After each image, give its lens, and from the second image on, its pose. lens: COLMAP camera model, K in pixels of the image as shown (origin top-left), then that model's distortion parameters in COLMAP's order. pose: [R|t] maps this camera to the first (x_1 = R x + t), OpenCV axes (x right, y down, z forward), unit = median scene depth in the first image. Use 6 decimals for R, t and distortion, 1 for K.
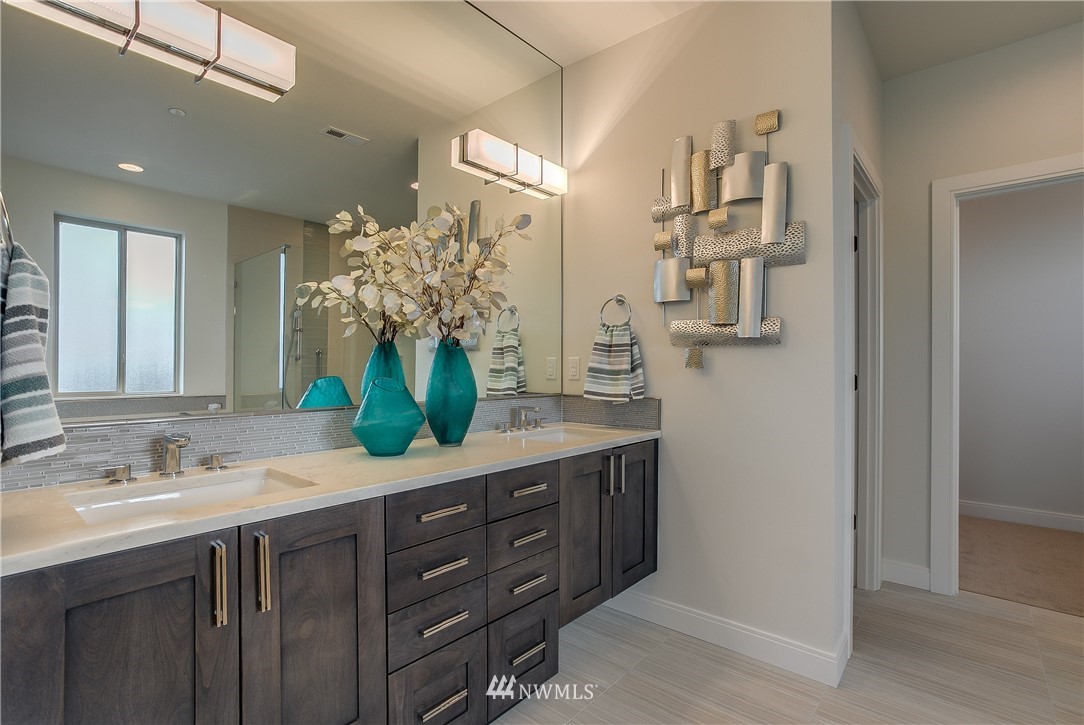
lens RADIAL K [[530.3, 0, 542.0], [0, 530.3, 362.5], [0, 0, 1]] dist [-0.000906, -0.000139]
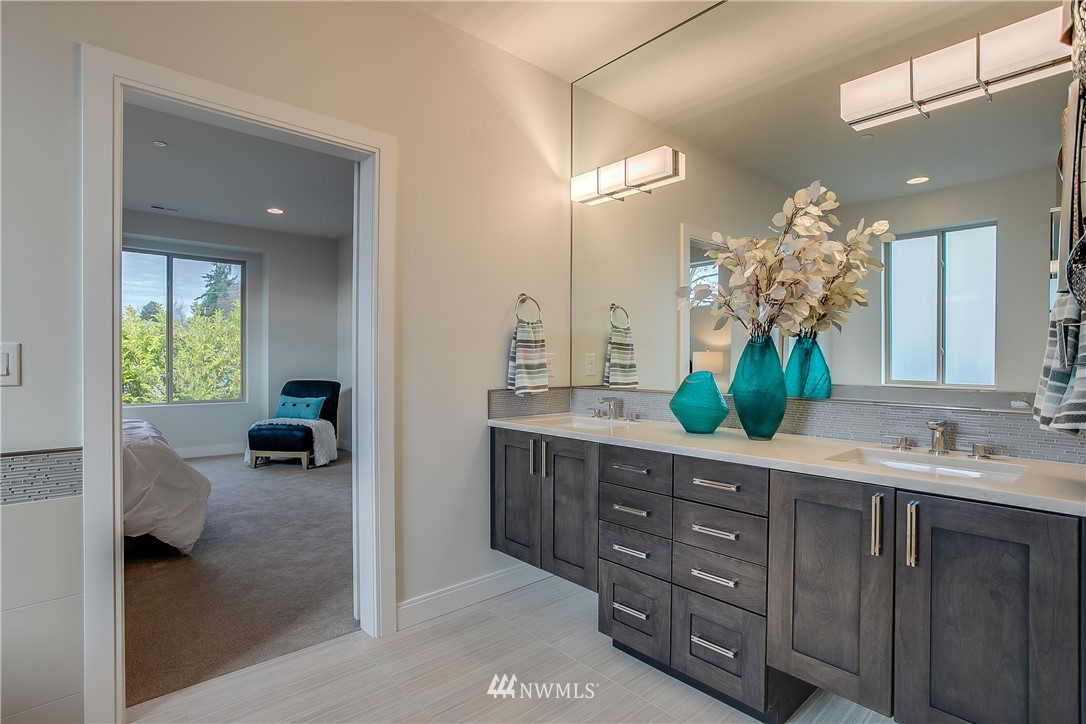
lens RADIAL K [[553.5, 0, 536.3], [0, 553.5, 364.2], [0, 0, 1]] dist [-0.064944, 0.030910]
pose [[-0.137247, 0.012438, -0.990459, 0.988993], [0.004677, 0.999918, 0.011909, 0.002083], [0.990526, -0.002998, -0.137294, 0.778732]]
